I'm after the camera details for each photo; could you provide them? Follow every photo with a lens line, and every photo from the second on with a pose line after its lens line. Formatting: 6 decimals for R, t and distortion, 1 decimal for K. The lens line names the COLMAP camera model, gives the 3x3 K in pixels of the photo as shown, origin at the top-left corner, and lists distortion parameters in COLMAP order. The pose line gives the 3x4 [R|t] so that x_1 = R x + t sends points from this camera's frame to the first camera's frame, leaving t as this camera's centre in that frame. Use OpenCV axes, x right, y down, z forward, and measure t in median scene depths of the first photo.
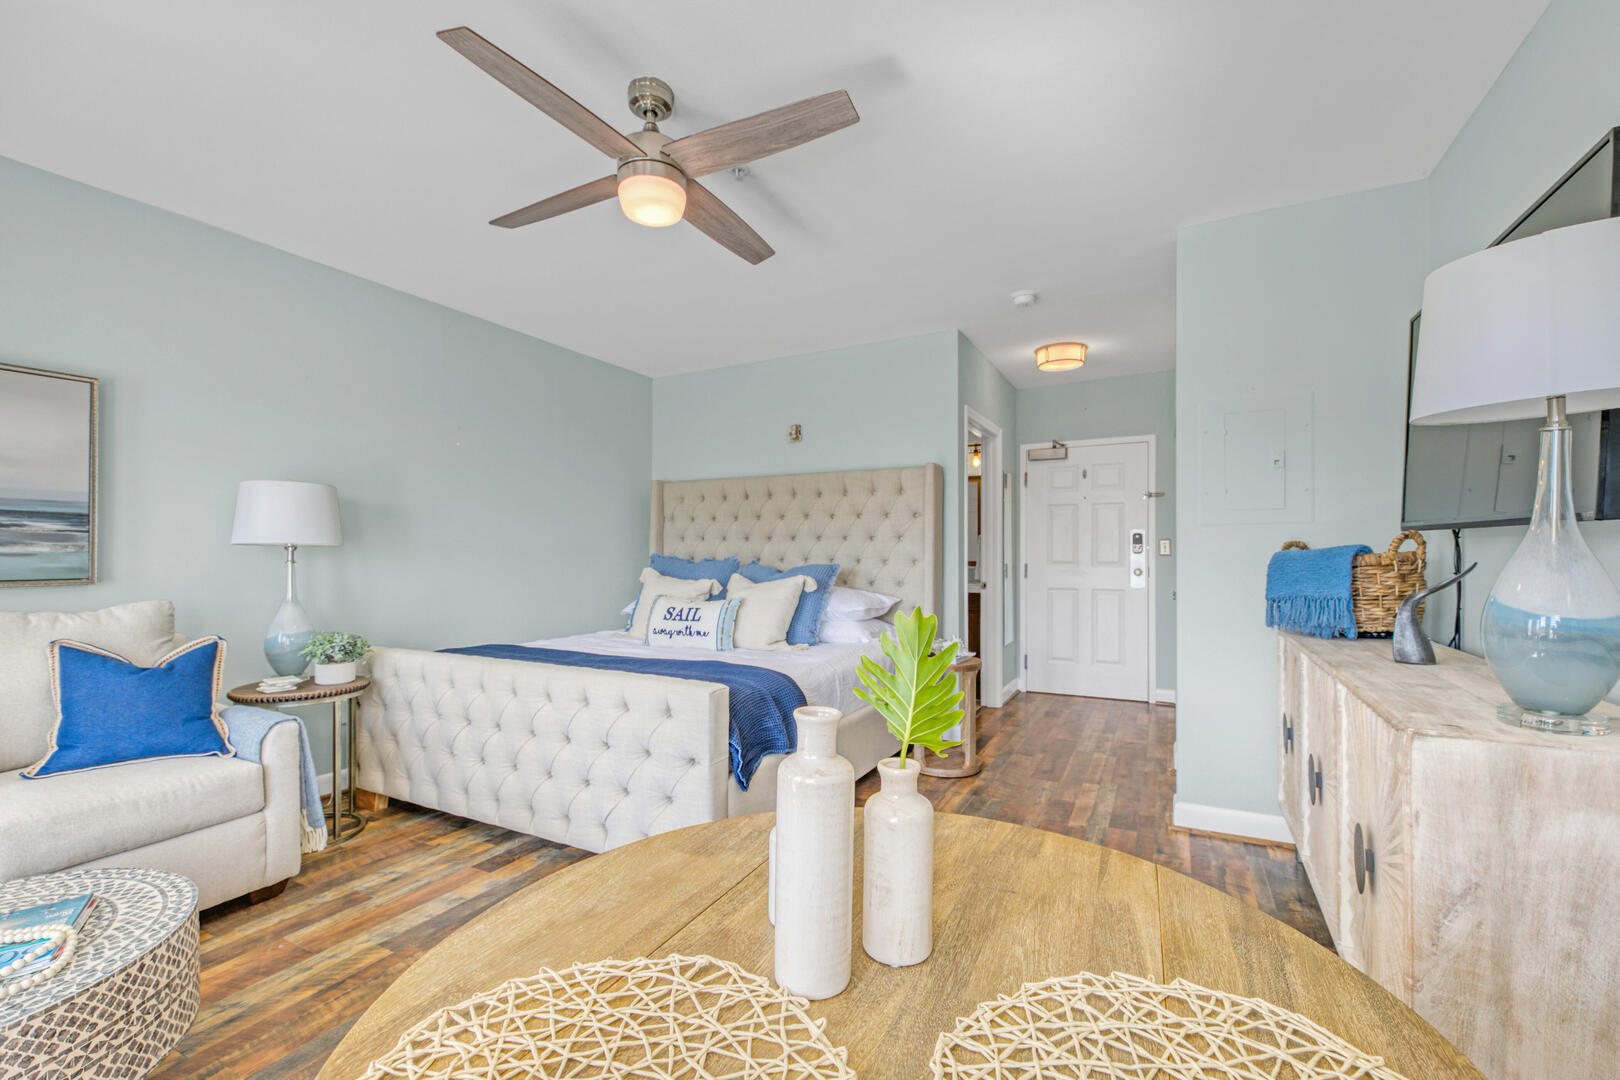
lens RADIAL K [[687.1, 0, 813.3], [0, 687.1, 552.4], [0, 0, 1]] dist [0.007110, -0.004717]
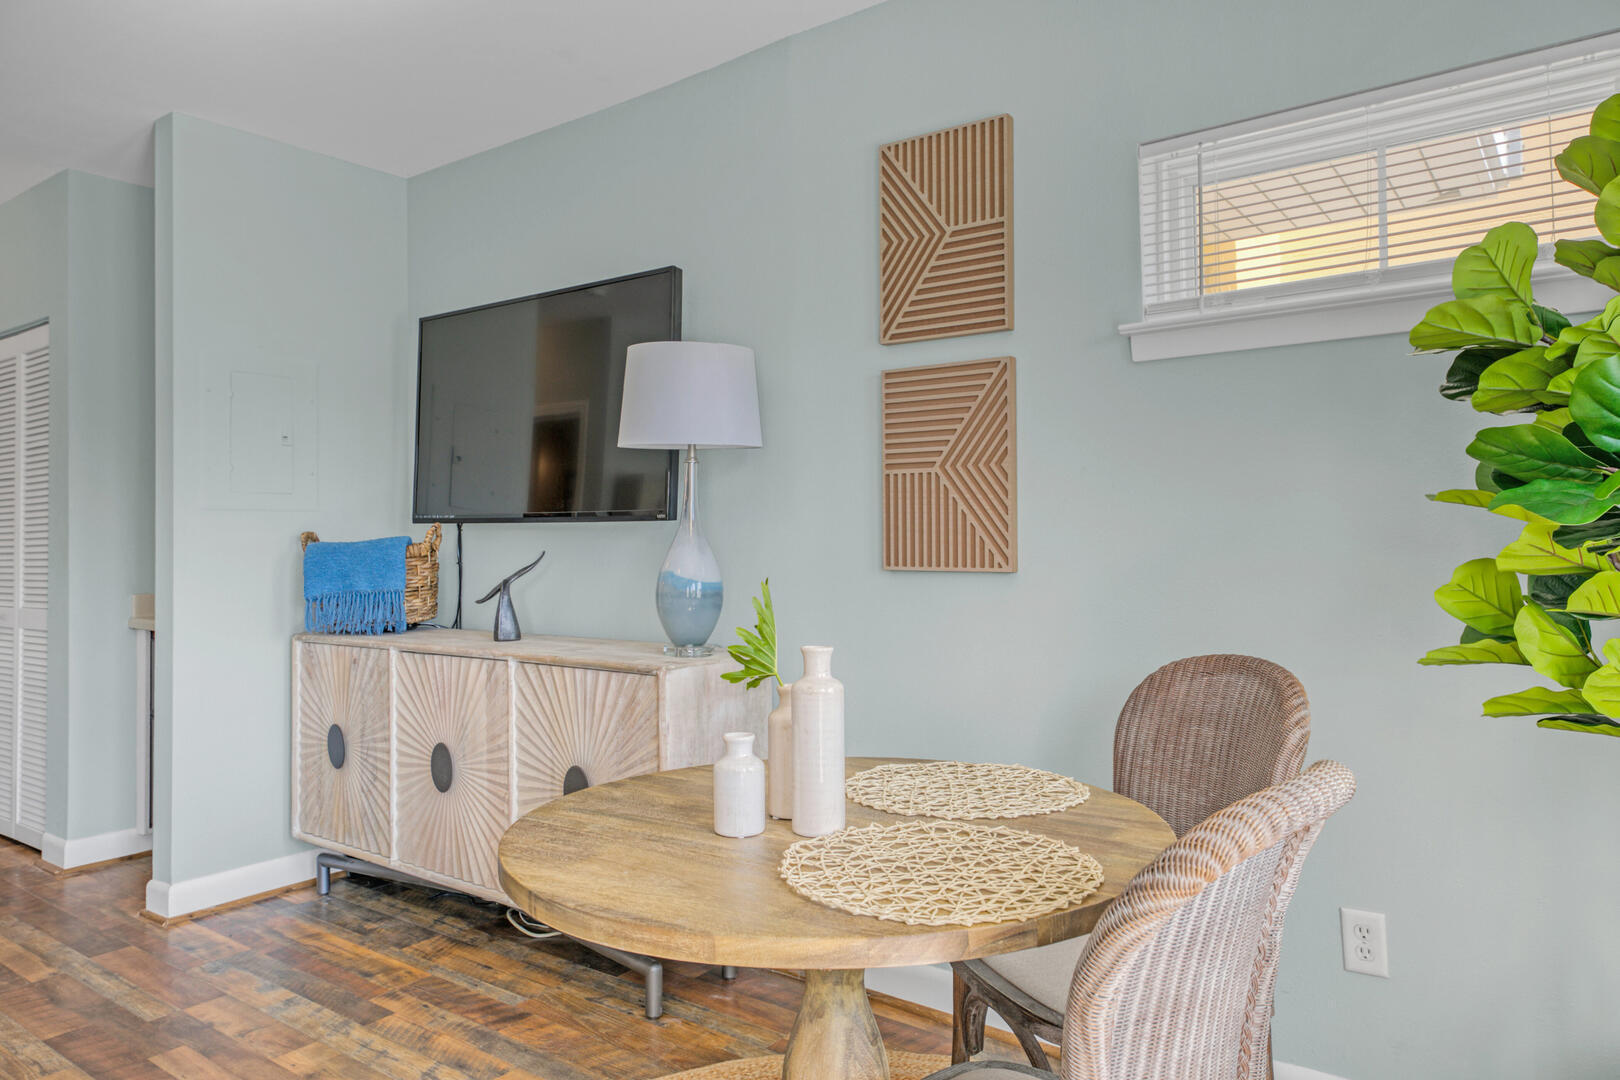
lens RADIAL K [[1055.4, 0, 789.3], [0, 1055.4, 521.1], [0, 0, 1]] dist [0.016490, -0.006548]
pose [[0.165226, 0.019481, 0.986063, -0.387803], [0.006527, 0.999761, -0.020846, 0.001391], [-0.986234, 0.009880, 0.165060, 0.123656]]
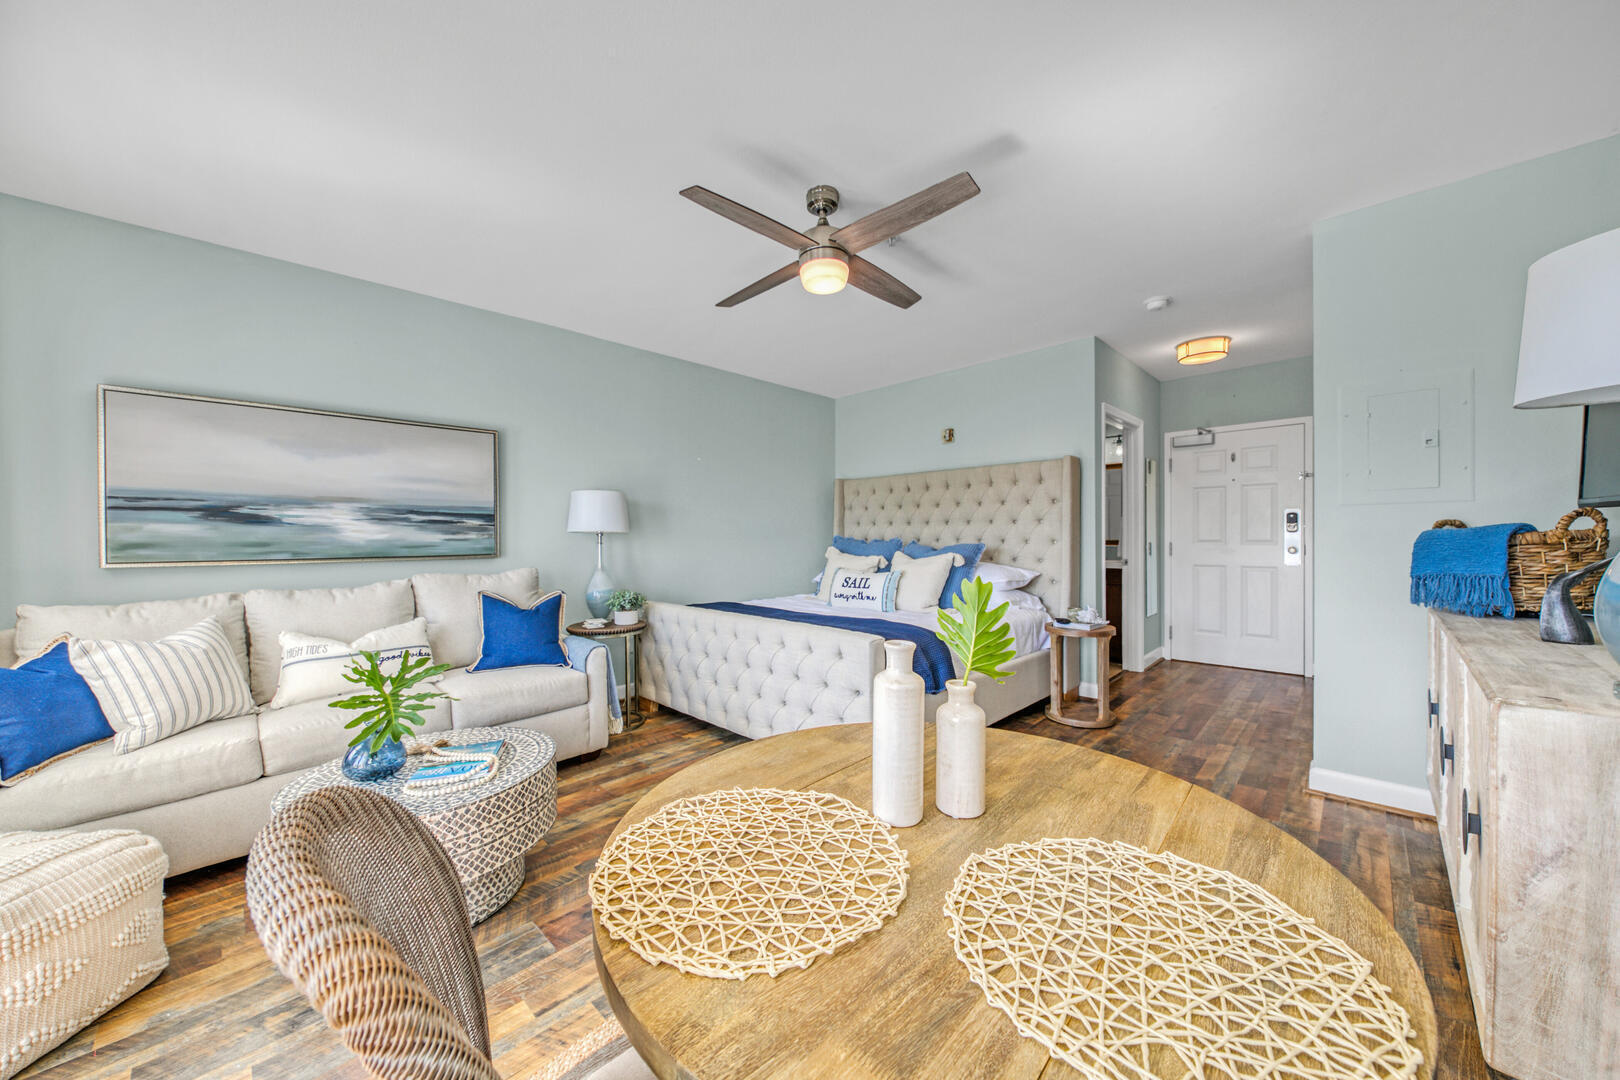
lens RADIAL K [[563.1, 0, 803.5], [0, 563.1, 541.4], [0, 0, 1]] dist [0.003707, -0.002965]
pose [[0.955490, -0.004491, -0.294991, 0.028075], [0.008510, 0.999888, 0.012341, -0.001789], [0.294902, -0.014302, 0.955420, -0.041461]]
